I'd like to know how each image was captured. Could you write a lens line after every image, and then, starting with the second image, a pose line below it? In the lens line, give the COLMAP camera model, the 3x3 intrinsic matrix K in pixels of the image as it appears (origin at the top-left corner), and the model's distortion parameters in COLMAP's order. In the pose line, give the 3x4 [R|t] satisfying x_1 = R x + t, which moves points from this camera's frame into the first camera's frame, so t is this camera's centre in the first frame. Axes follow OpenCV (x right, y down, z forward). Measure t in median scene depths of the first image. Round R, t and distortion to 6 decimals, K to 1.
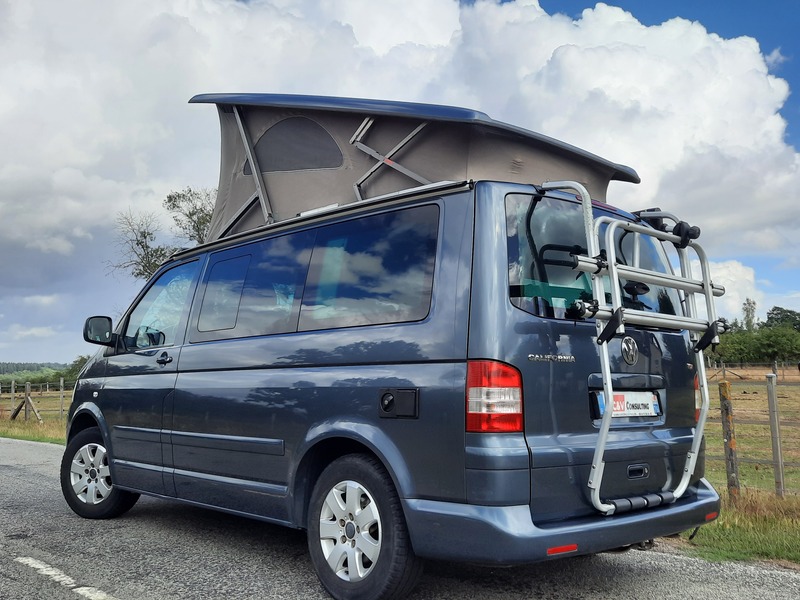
lens RADIAL K [[719.9, 0, 400.0], [0, 719.9, 300.0], [0, 0, 1]] dist [0.033476, -0.054717]
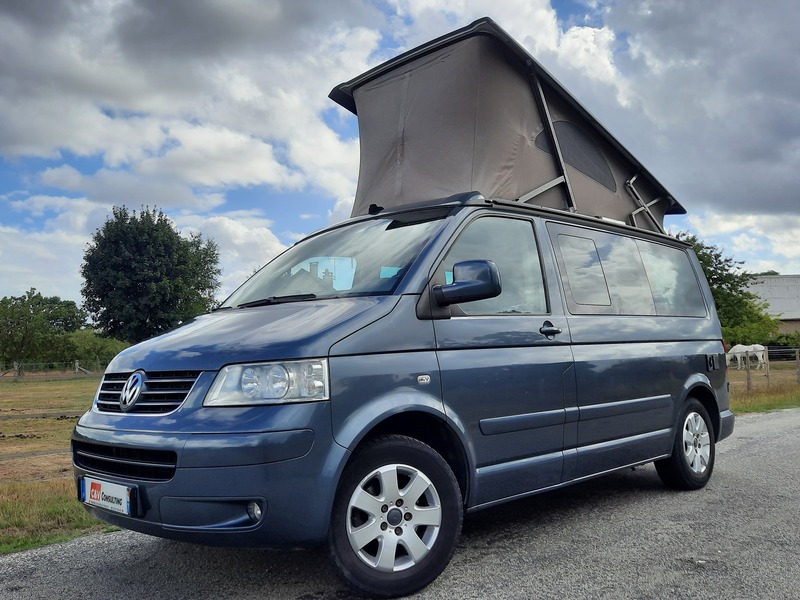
lens RADIAL K [[719.9, 0, 400.0], [0, 719.9, 300.0], [0, 0, 1]] dist [0.033476, -0.054717]
pose [[-0.055353, 0.074421, 0.995689, -1.091806], [-0.097023, 0.992098, -0.079547, 0.123627], [-0.993742, -0.101008, -0.047695, 1.135826]]
